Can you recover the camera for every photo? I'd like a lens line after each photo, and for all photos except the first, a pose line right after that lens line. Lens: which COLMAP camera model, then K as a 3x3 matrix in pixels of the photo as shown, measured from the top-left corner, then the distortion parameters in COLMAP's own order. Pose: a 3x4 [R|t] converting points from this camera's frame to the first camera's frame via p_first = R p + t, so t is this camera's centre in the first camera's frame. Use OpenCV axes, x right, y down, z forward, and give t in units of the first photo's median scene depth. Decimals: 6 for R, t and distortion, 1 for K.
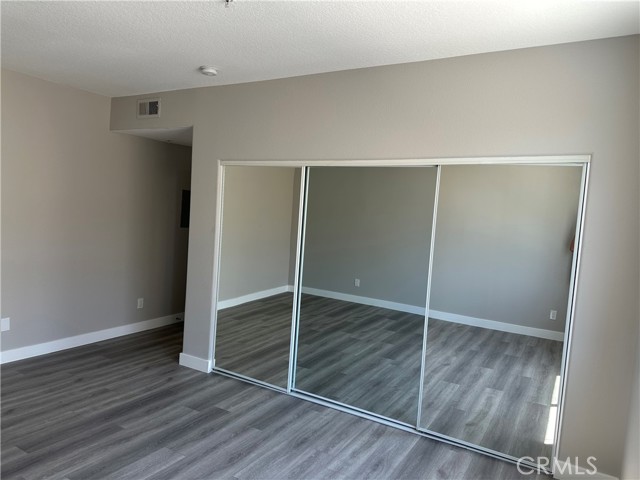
lens RADIAL K [[446.3, 0, 320.0], [0, 446.3, 232.6], [0, 0, 1]] dist [0.132083, -0.165505]
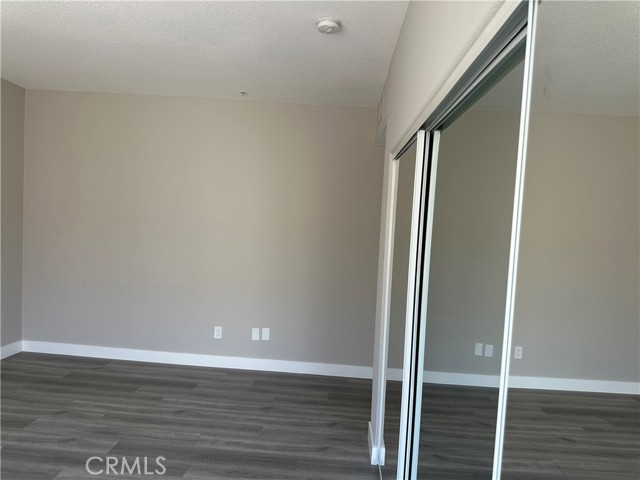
lens RADIAL K [[450.3, 0, 321.4], [0, 450.3, 237.4], [0, 0, 1]] dist [0.093252, -0.130375]
pose [[0.482951, 0.005634, -0.875629, 0.345717], [-0.080128, 0.996068, -0.037786, 0.000004], [0.871973, 0.088411, 0.481504, 0.623532]]
